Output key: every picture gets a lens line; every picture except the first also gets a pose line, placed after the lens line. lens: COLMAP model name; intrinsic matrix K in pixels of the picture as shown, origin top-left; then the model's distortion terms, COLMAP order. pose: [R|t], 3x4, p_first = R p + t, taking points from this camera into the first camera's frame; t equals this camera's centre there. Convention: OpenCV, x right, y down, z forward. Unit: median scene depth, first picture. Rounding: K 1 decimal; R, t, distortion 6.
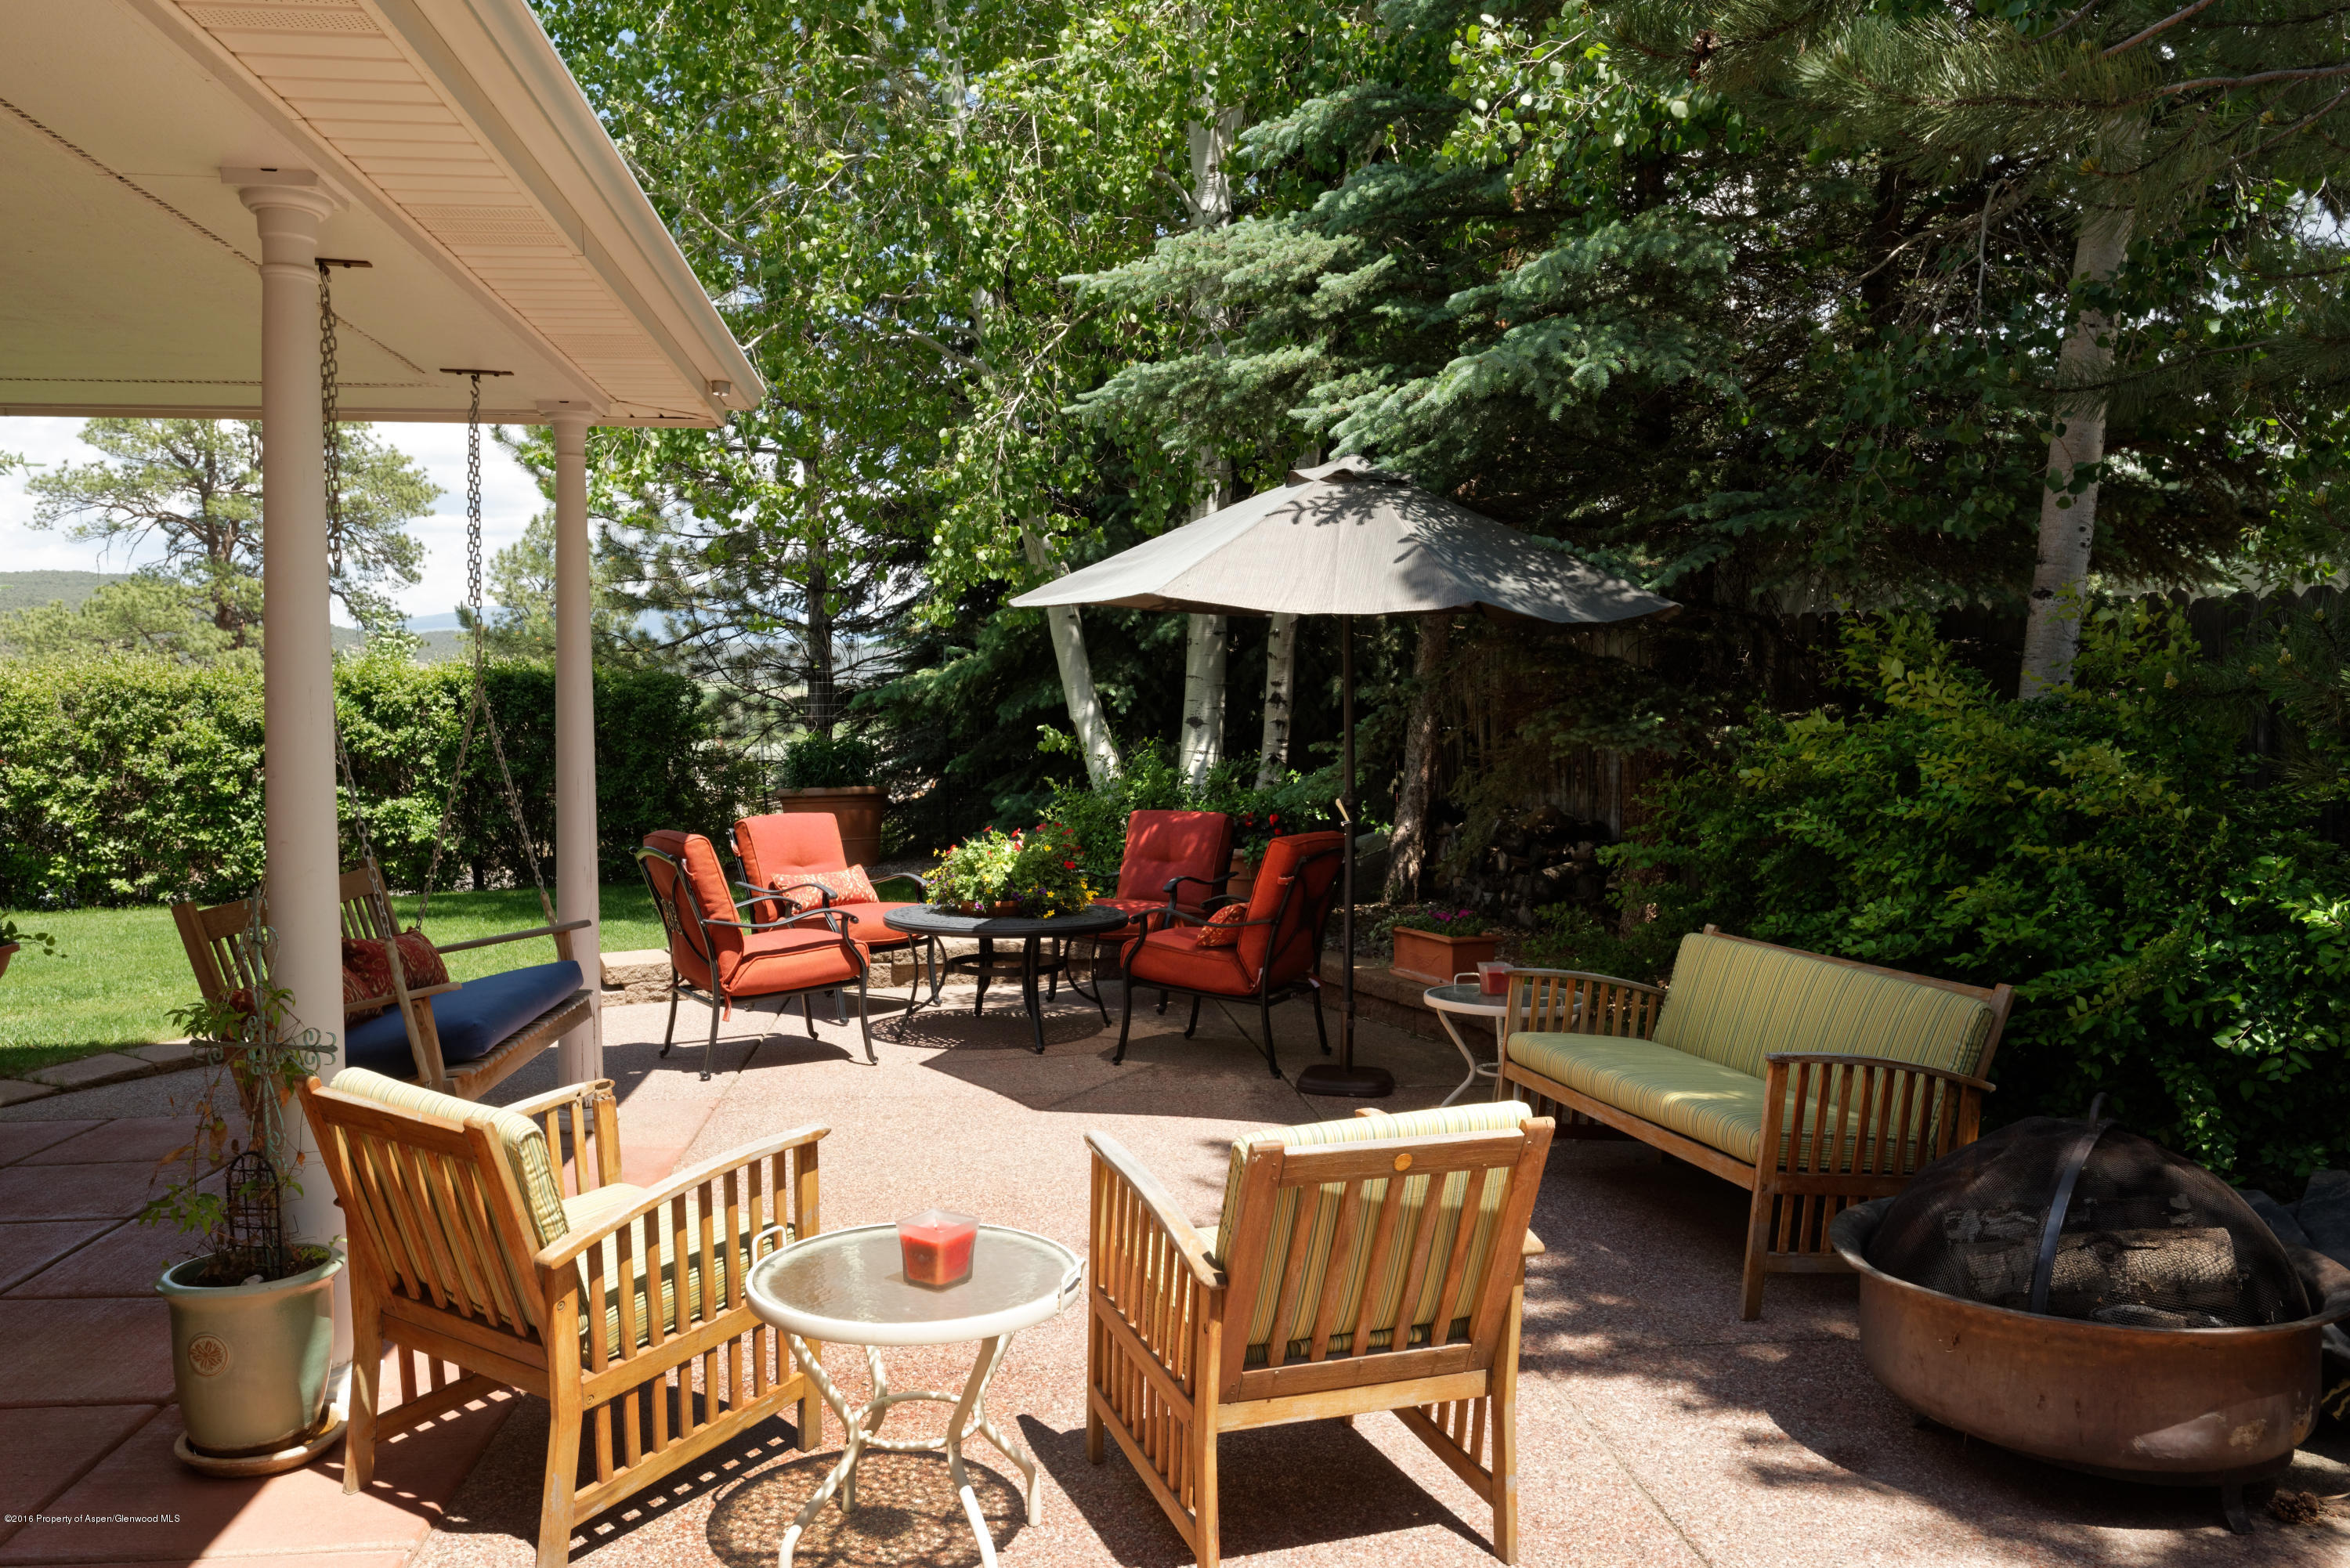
lens RADIAL K [[1711.2, 0, 1173.3], [0, 1711.2, 787.5], [0, 0, 1]] dist [0.000369, -0.001214]
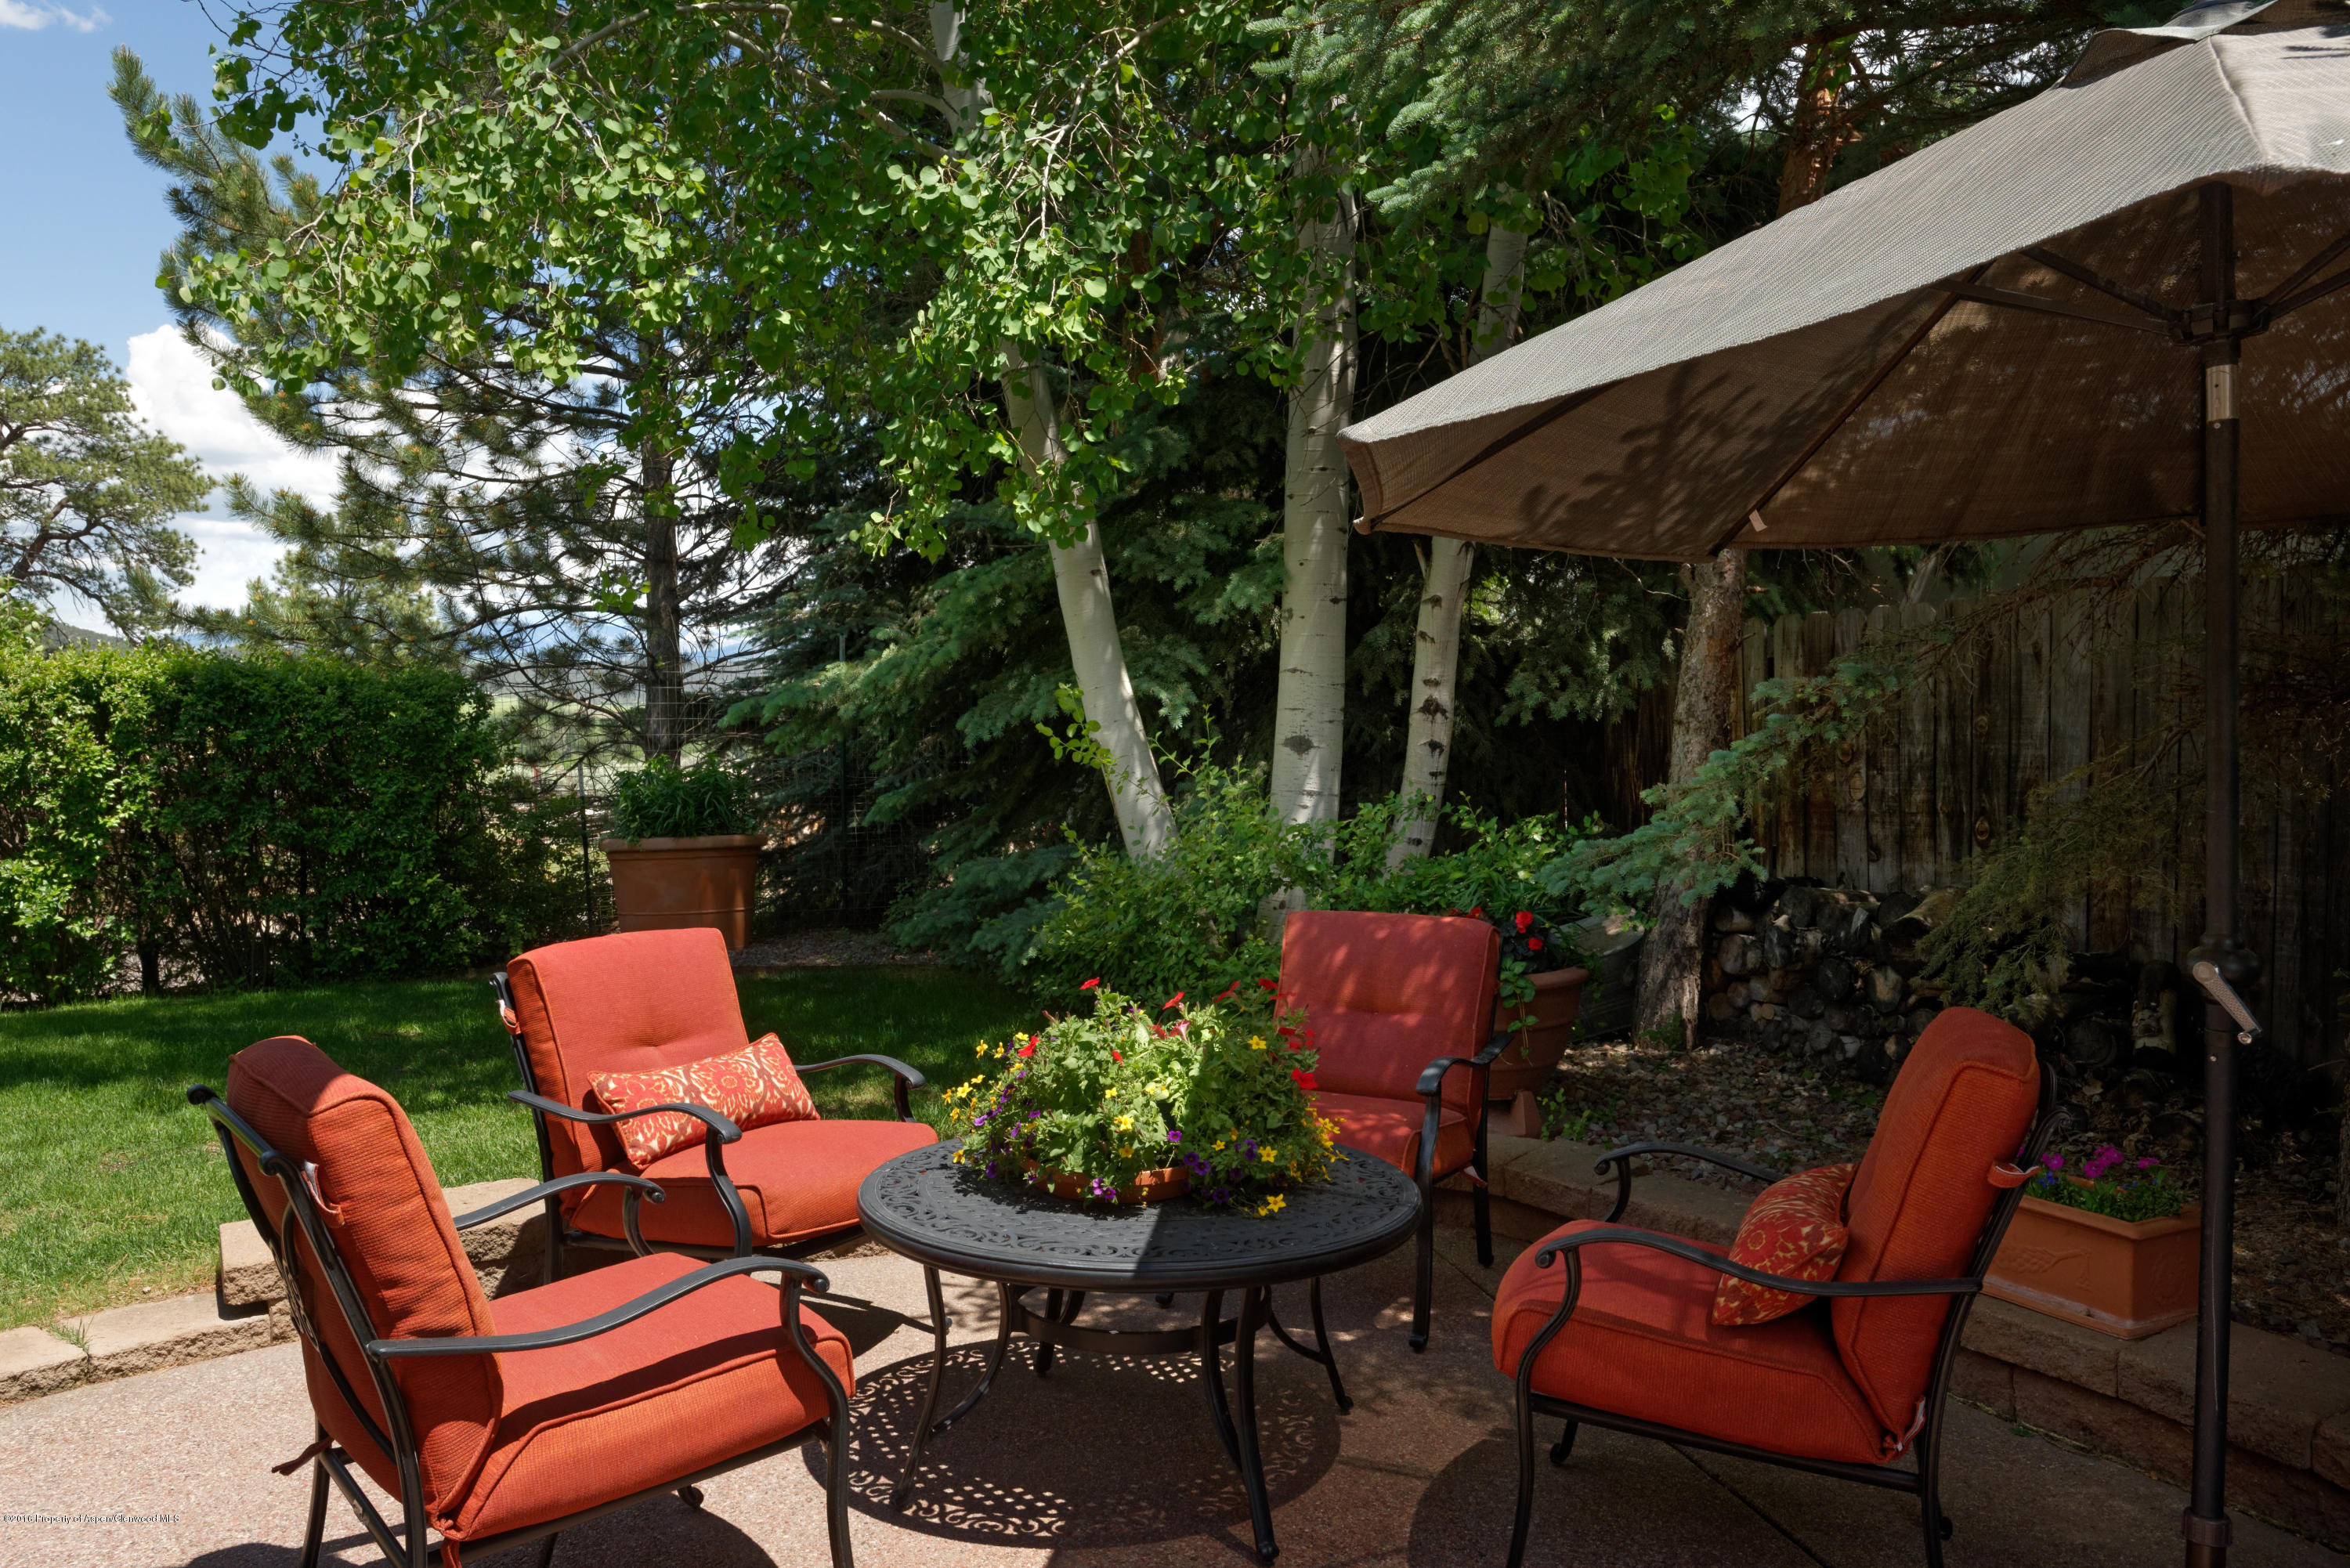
lens RADIAL K [[1711.2, 0, 1173.3], [0, 1711.2, 787.5], [0, 0, 1]] dist [0.000369, -0.001214]
pose [[0.995522, -0.000675, 0.094524, -0.061172], [0.001831, 0.999925, -0.012146, -0.010389], [-0.094509, 0.012265, 0.995448, 0.263813]]
